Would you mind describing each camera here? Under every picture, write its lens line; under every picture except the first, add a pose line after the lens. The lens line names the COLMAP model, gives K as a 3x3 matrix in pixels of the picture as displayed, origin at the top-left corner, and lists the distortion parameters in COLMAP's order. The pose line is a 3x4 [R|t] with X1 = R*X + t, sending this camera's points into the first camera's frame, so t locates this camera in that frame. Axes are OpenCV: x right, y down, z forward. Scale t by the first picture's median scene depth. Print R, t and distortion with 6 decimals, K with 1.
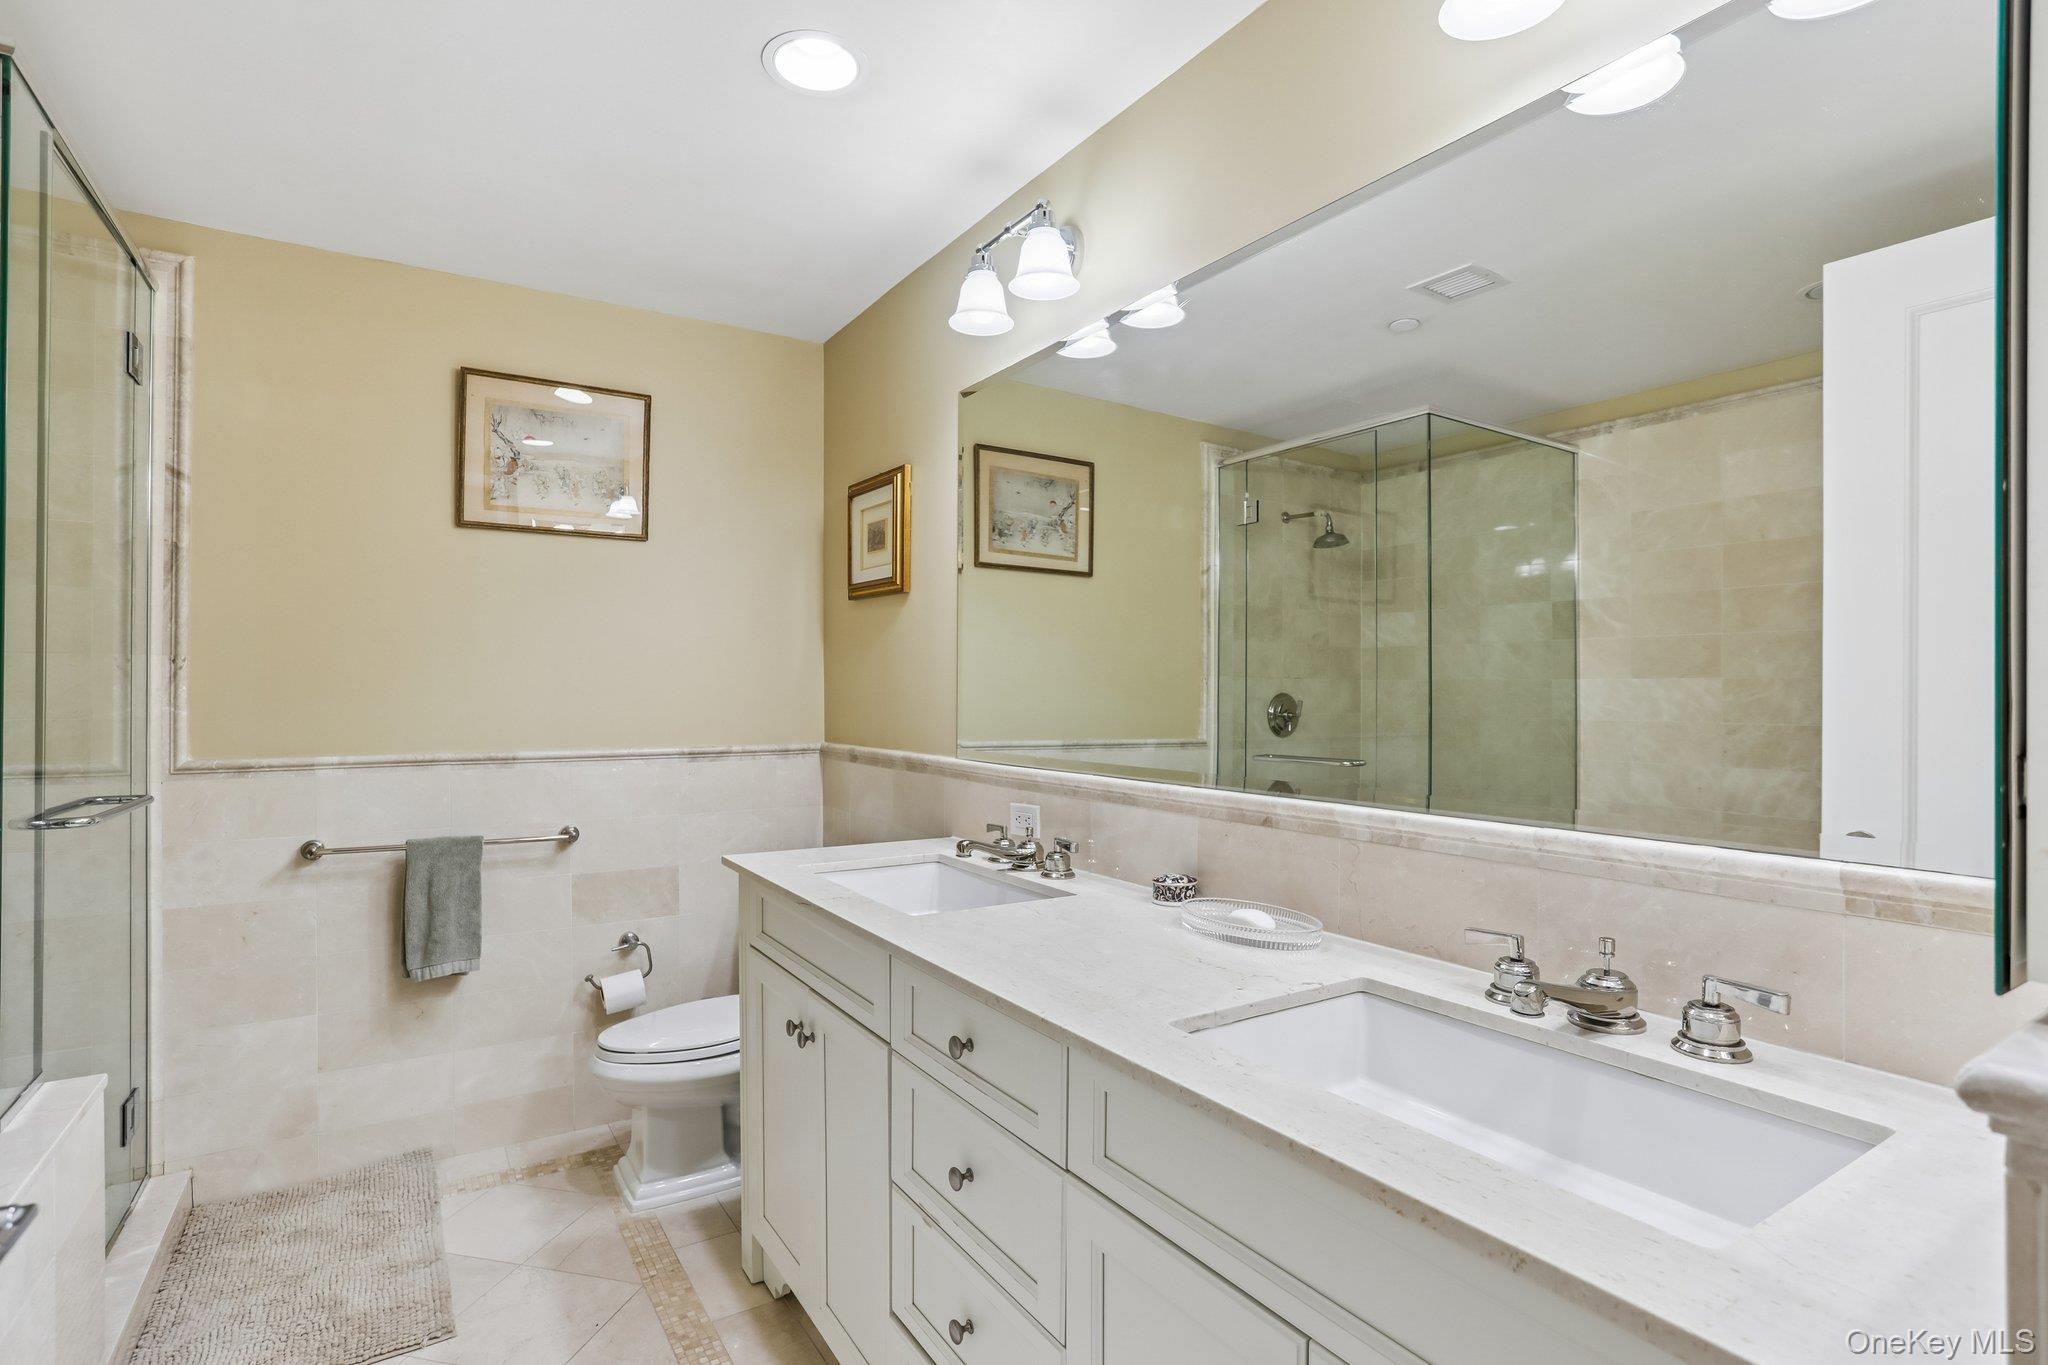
lens RADIAL K [[996.6, 0, 1012.7], [0, 996.6, 685.6], [0, 0, 1]] dist [-0.060534, 0.030644]
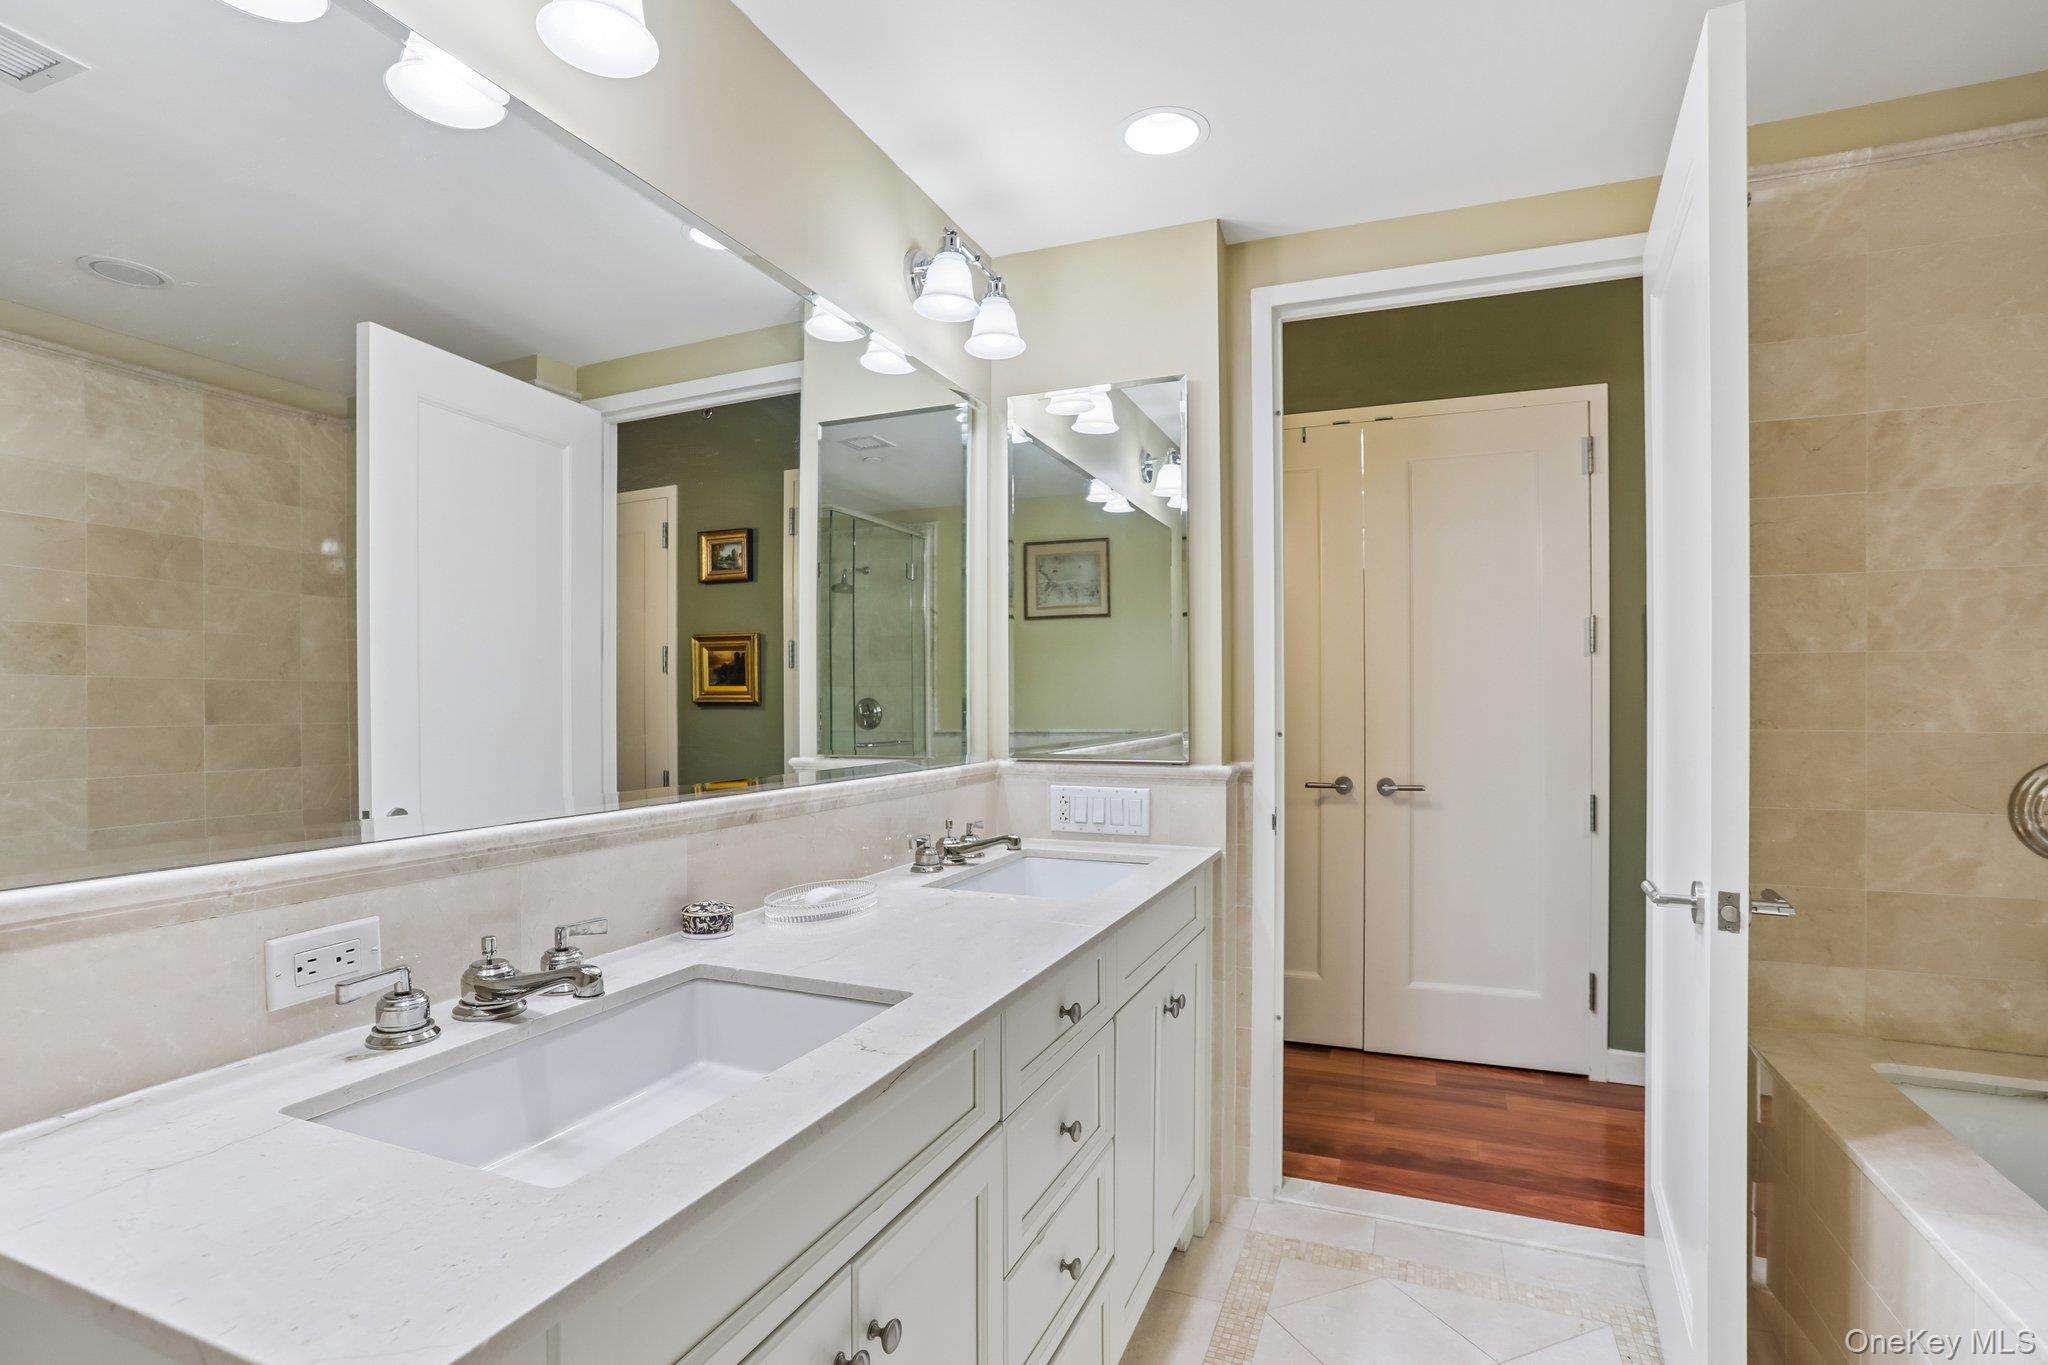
lens RADIAL K [[996.6, 0, 1012.7], [0, 996.6, 685.6], [0, 0, 1]] dist [-0.060534, 0.030644]
pose [[-0.571326, 0.019449, 0.820493, -0.438772], [0.000881, 0.999733, -0.023084, 0.012802], [-0.820723, -0.012466, -0.571191, 0.795713]]
